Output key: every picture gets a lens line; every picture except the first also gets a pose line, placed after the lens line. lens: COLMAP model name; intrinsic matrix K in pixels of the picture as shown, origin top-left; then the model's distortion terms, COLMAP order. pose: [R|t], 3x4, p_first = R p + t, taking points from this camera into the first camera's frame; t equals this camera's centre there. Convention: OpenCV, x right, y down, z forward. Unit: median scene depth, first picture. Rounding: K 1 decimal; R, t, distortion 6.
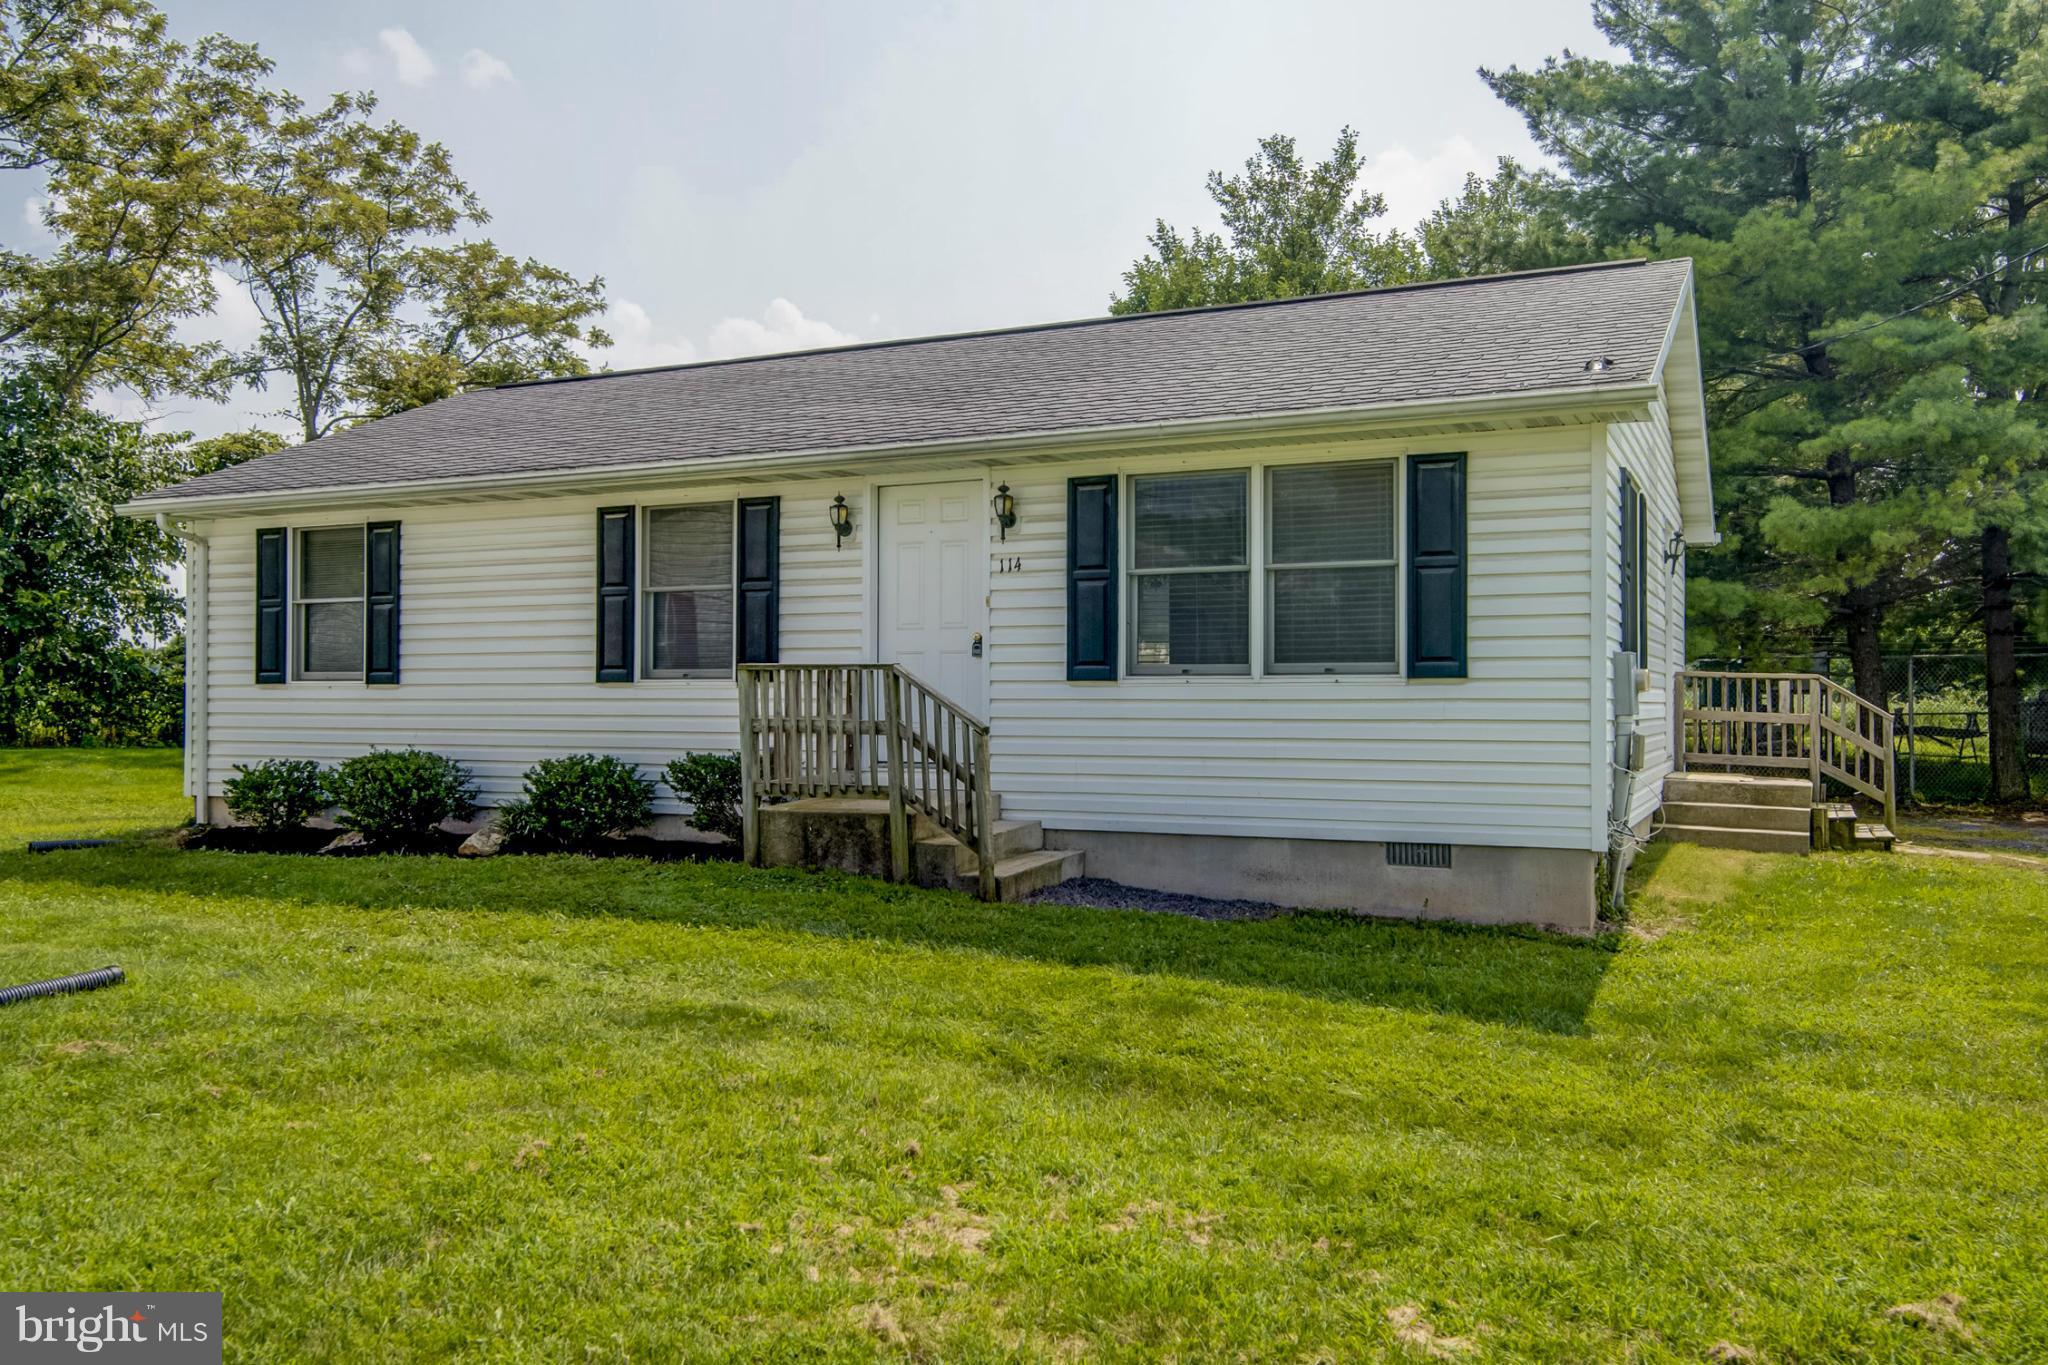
lens RADIAL K [[1594.3, 0, 1011.5], [0, 1594.3, 680.7], [0, 0, 1]] dist [0.000147, -0.011092]
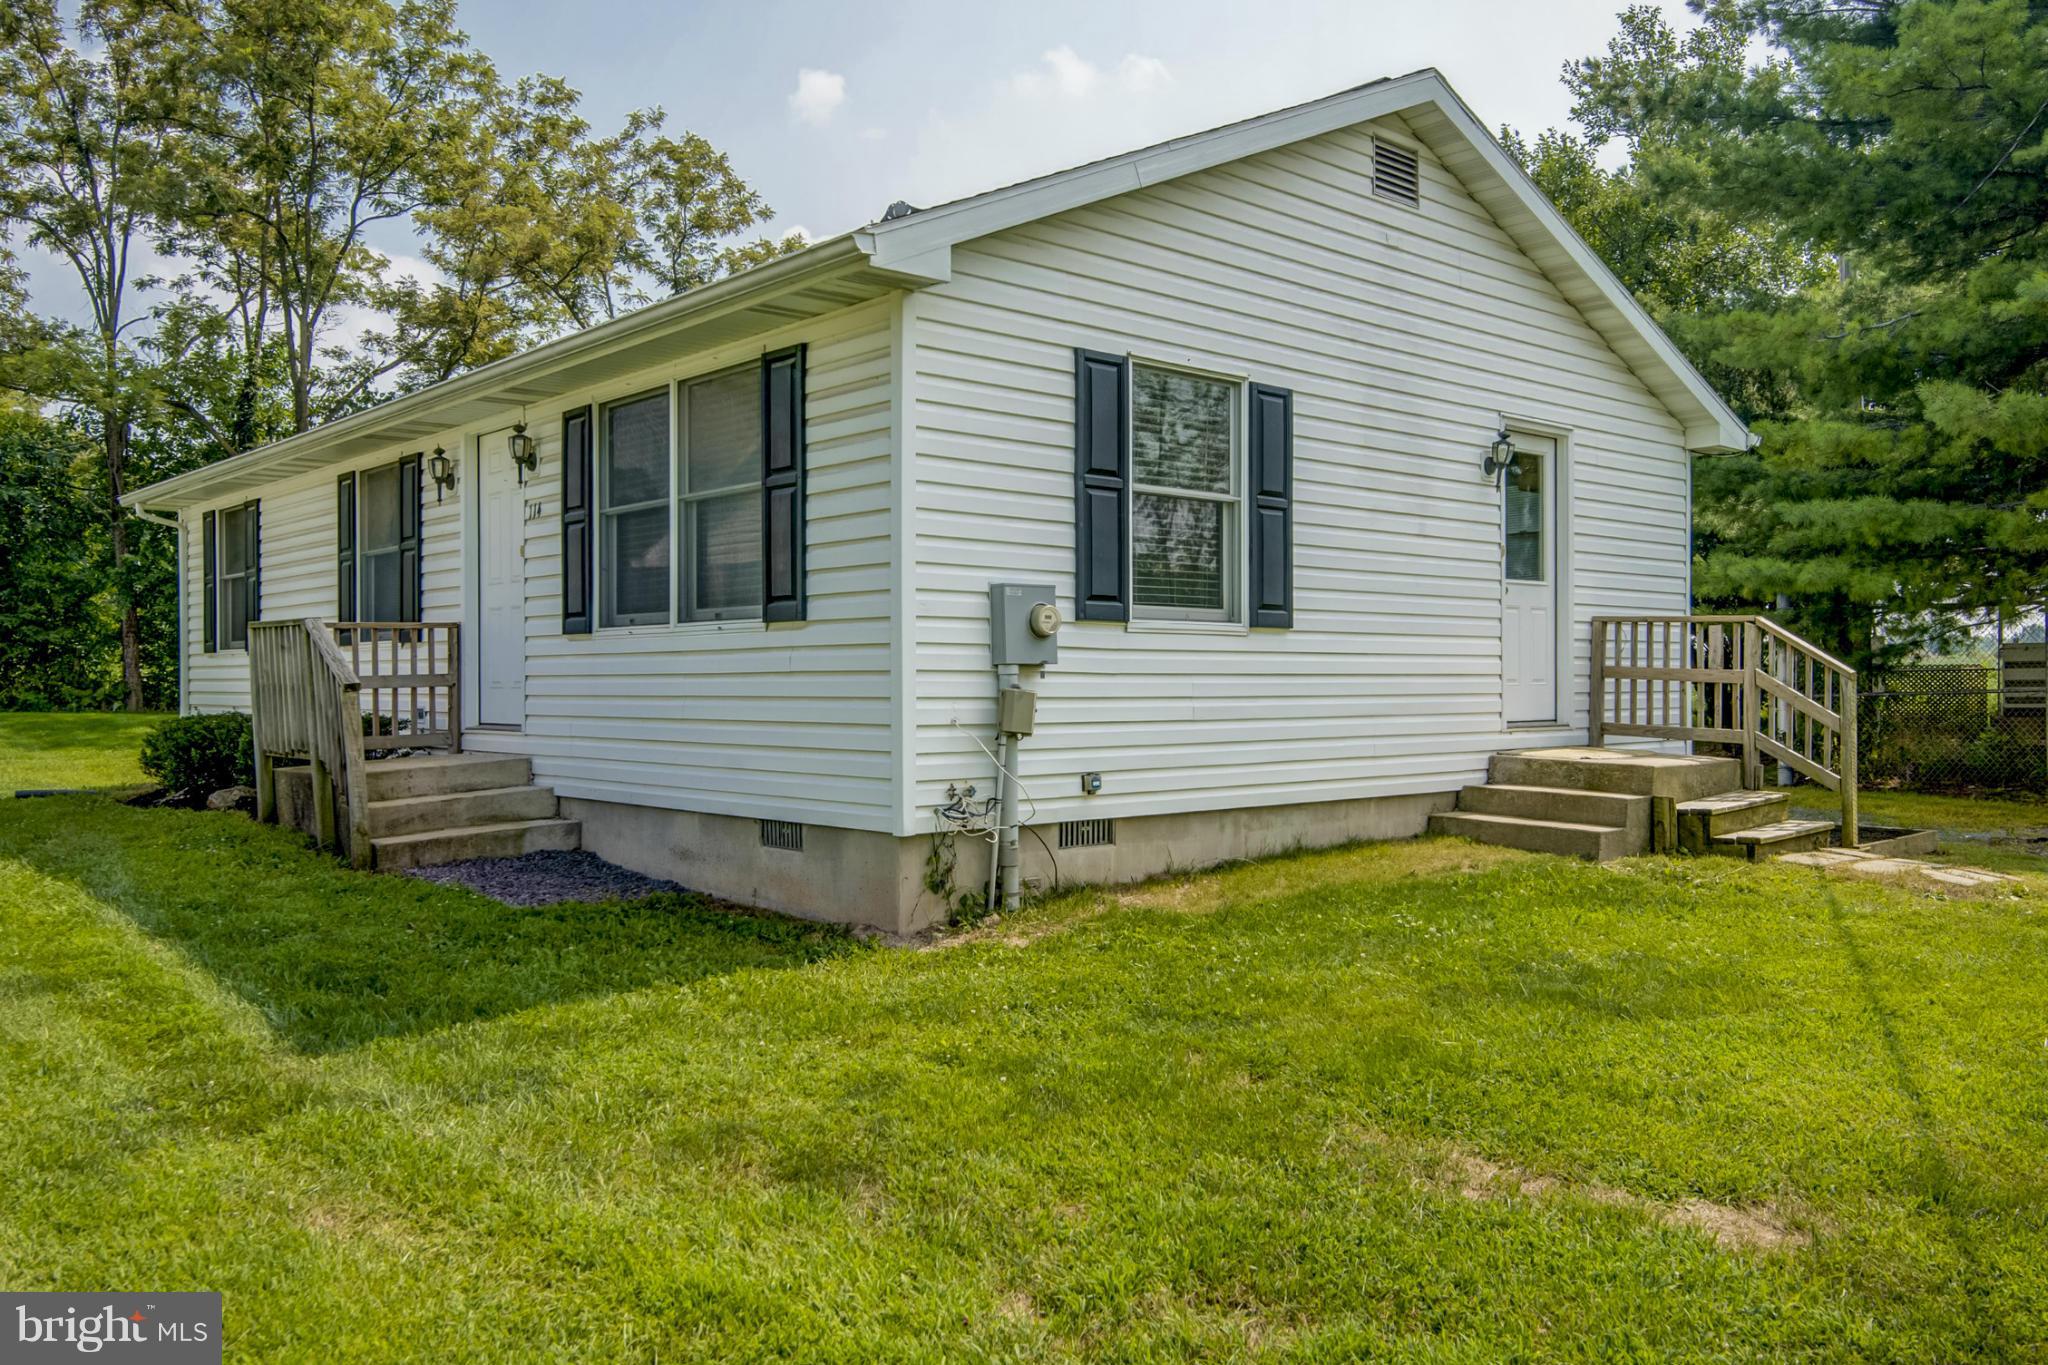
lens RADIAL K [[1594.3, 0, 1023.0], [0, 1594.3, 689.4], [0, 0, 1]] dist [0.000147, -0.011092]
pose [[0.921259, -0.002895, -0.388938, 0.531904], [0.010257, 0.999805, 0.016855, 0.015682], [0.388814, -0.019517, 0.921110, 0.217521]]
